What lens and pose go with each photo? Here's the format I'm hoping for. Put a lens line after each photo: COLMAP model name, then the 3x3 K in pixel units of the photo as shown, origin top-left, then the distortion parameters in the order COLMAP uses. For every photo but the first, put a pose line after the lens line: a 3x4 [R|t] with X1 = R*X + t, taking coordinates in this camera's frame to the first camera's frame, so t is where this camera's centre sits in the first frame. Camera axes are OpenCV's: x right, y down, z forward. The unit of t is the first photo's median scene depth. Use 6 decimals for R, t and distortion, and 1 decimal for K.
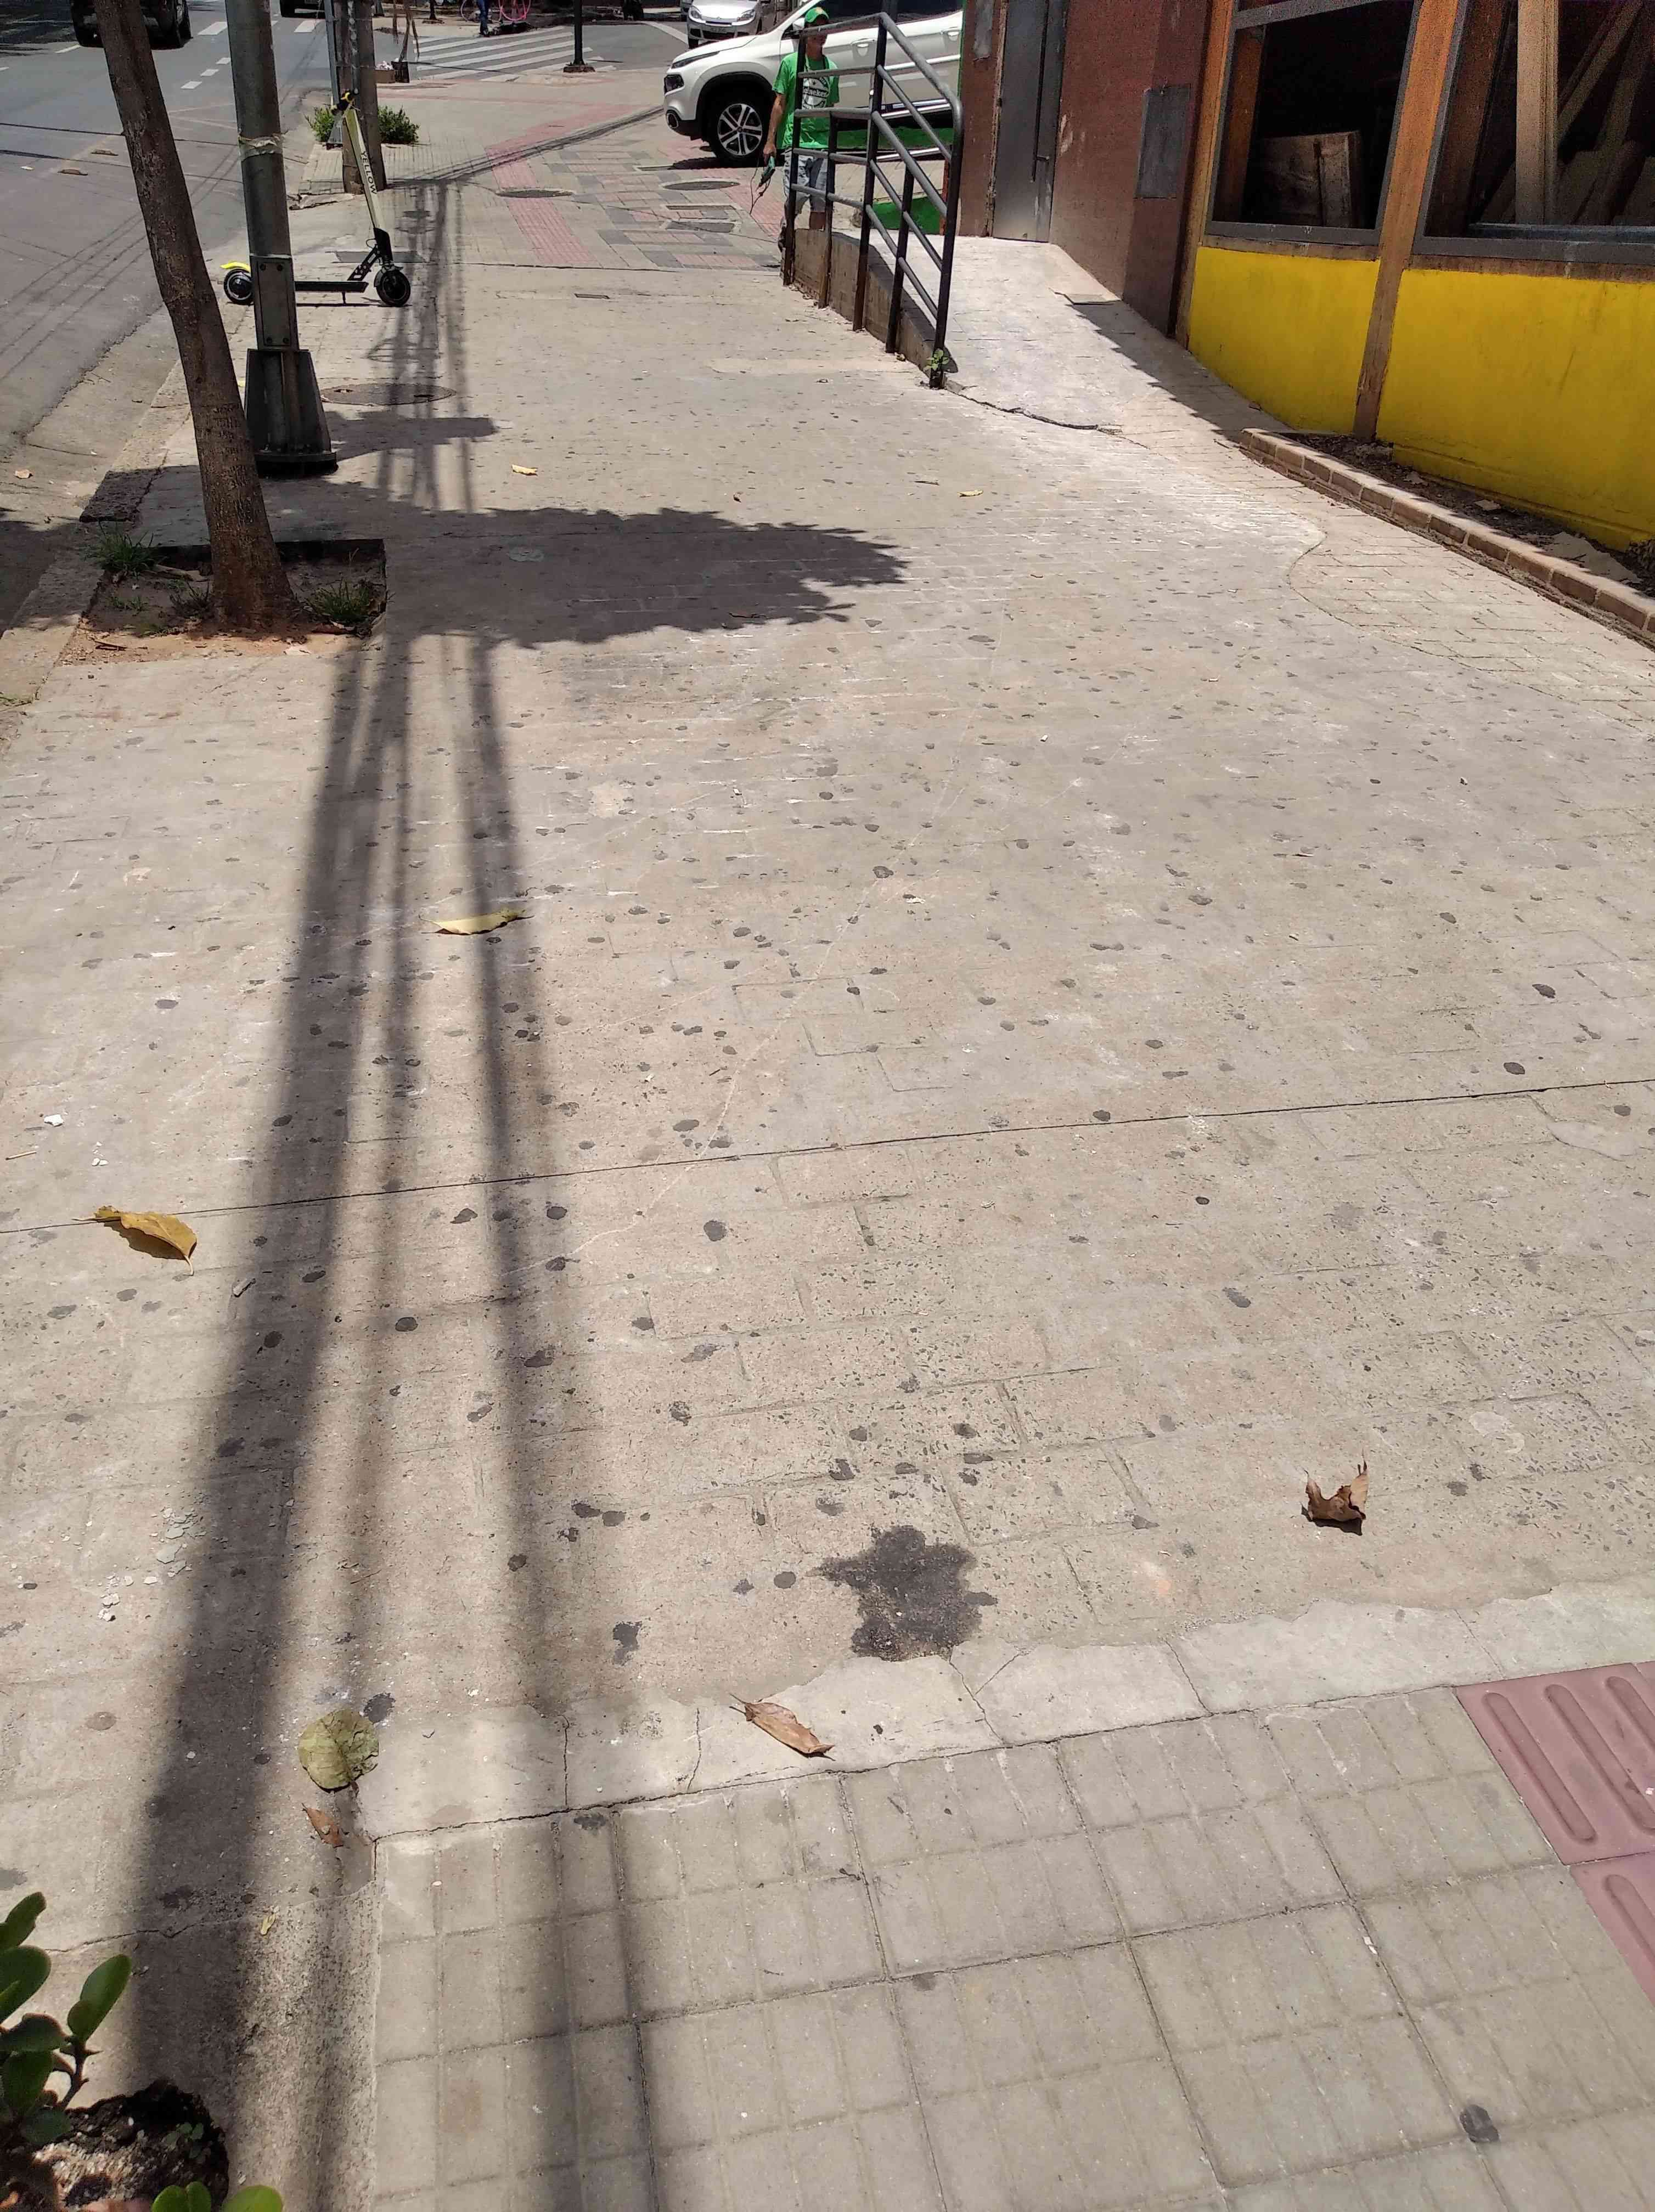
lens RADIAL K [[1715.7, 0, 827.5], [0, 1715.7, 1106.0], [0, 0, 1]] dist [0.035865, -0.051069]
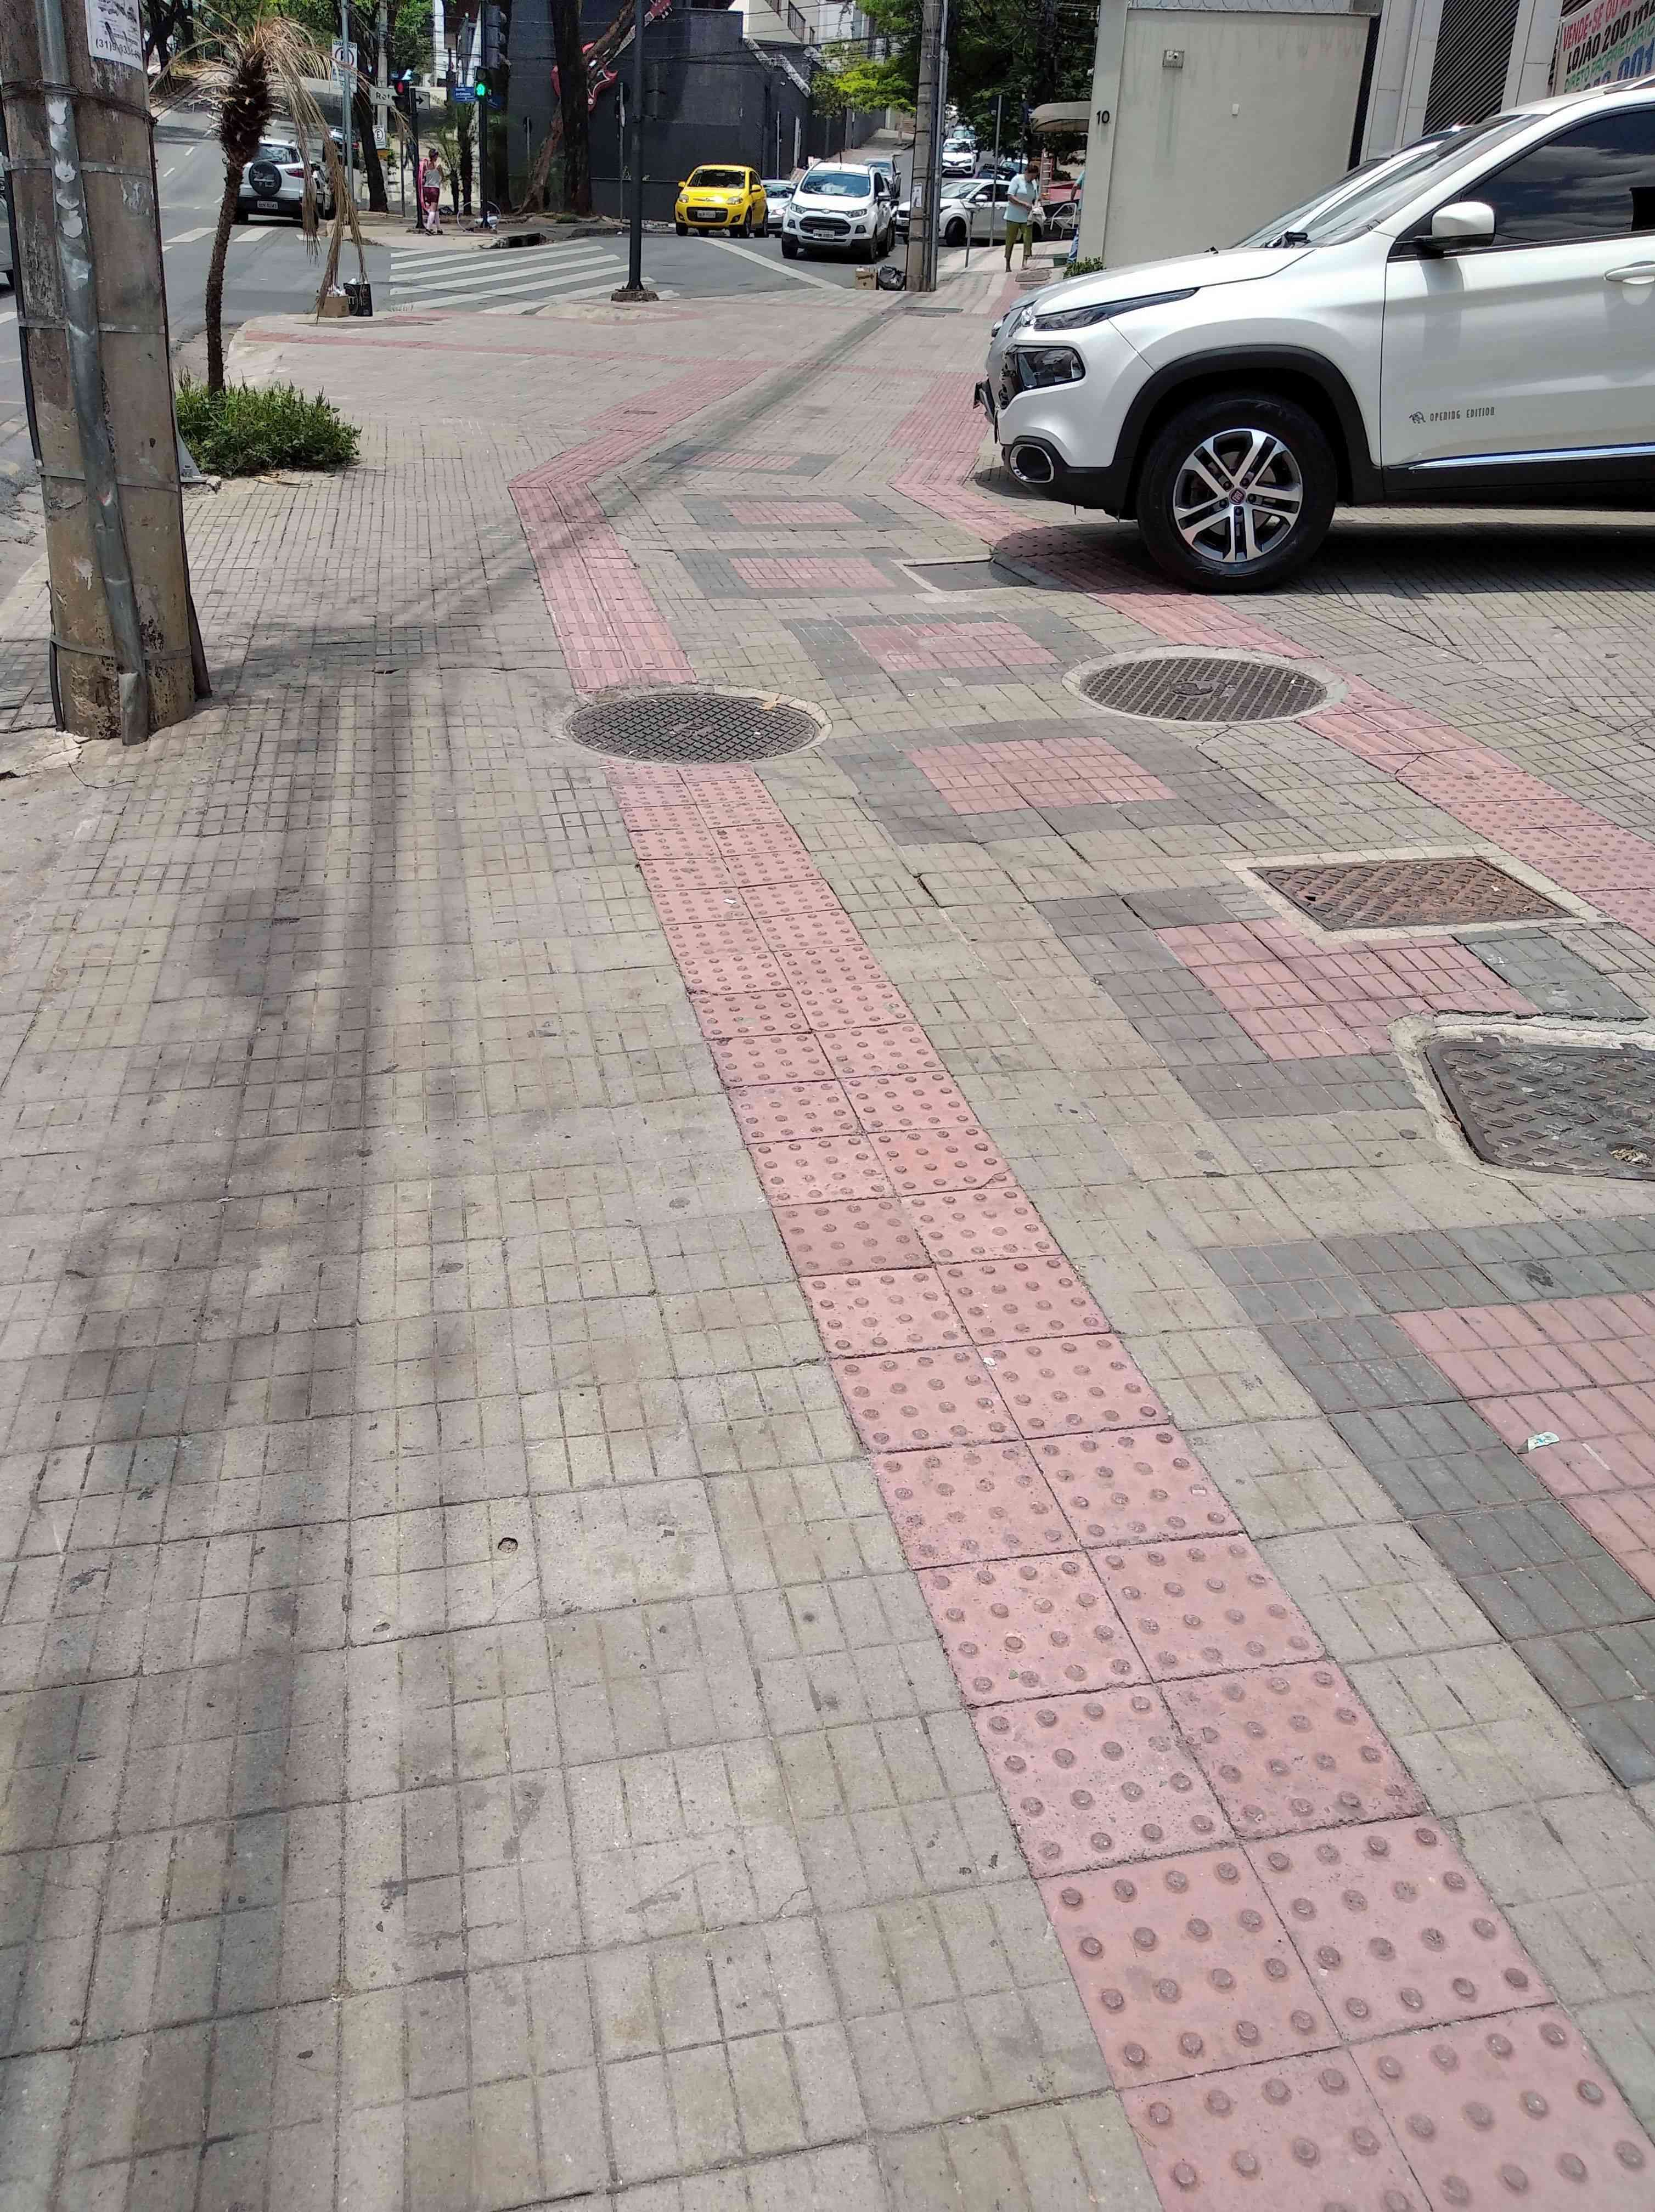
lens RADIAL K [[1715.7, 0, 827.5], [0, 1715.7, 1106.0], [0, 0, 1]] dist [0.035865, -0.051069]
pose [[0.999851, 0.005131, 0.016506, -0.130684], [-0.003499, 0.995239, -0.097402, -0.375506], [-0.016927, 0.097330, 0.995108, 0.610588]]
